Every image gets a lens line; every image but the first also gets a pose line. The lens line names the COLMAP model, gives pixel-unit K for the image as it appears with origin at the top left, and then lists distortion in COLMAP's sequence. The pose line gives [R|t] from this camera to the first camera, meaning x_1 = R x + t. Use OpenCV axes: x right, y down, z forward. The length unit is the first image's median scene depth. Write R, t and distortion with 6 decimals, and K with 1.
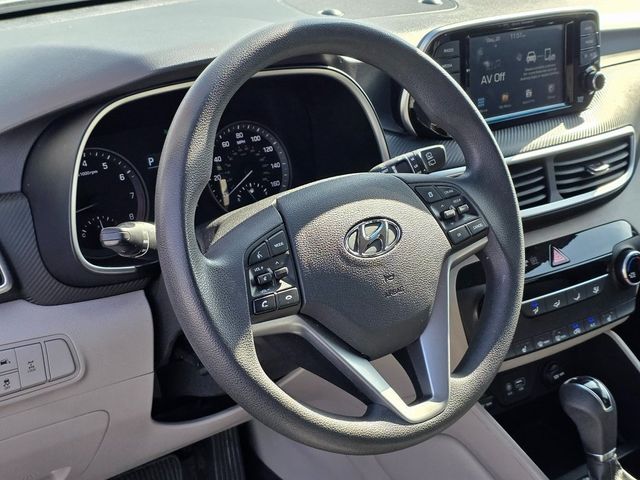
lens RADIAL K [[1058.8, 0, 319.4], [0, 1058.8, 242.7], [0, 0, 1]] dist [0.166076, 0.000000]
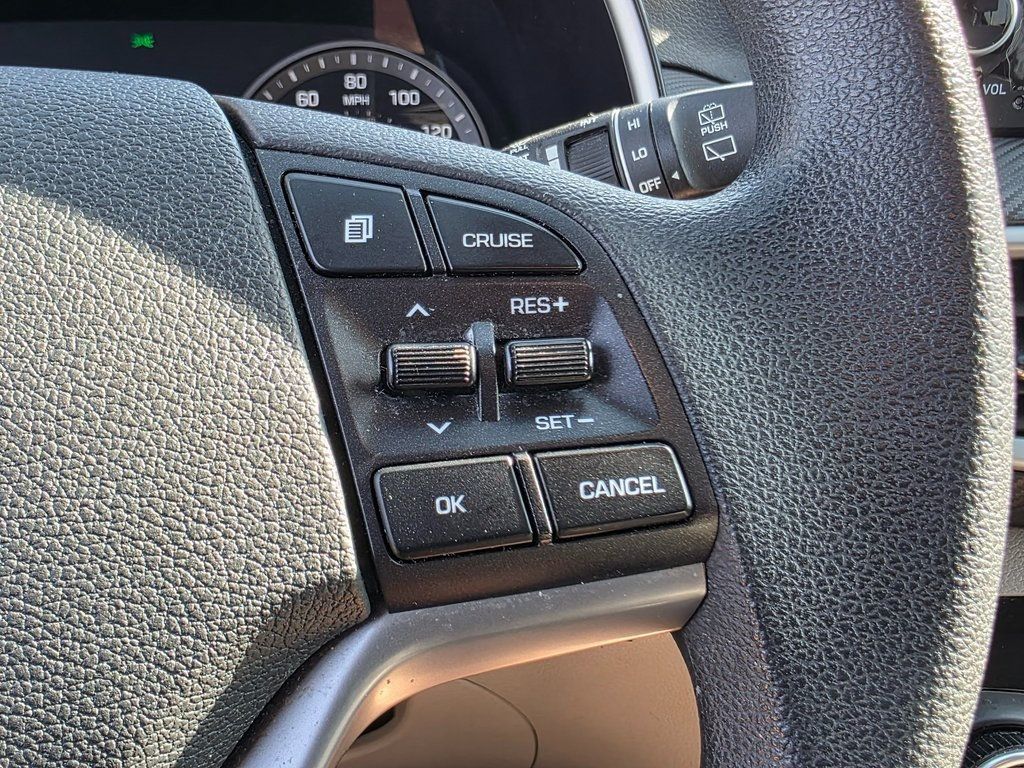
lens RADIAL K [[1064.3, 0, 511.9], [0, 1064.3, 380.0], [0, 0, 1]] dist [0.016528, 0.000000]
pose [[0.816084, 0.204330, -0.540607, 0.187484], [-0.218651, 0.975045, 0.038463, -0.027176], [0.534975, 0.086815, 0.840396, 0.732275]]
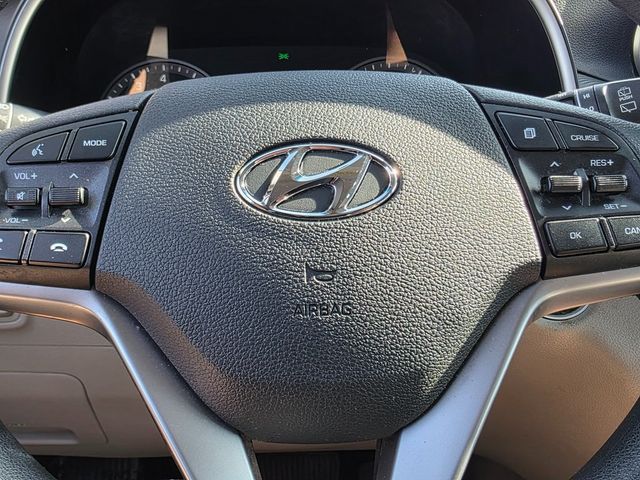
lens RADIAL K [[665.2, 0, 316.0], [0, 665.2, 242.3], [0, 0, 1]] dist [0.016528, 0.000000]
pose [[0.784080, 0.203473, -0.586360, 0.175493], [-0.236069, 0.971500, 0.021450, 0.011761], [0.574013, 0.121603, 0.809767, 0.615638]]
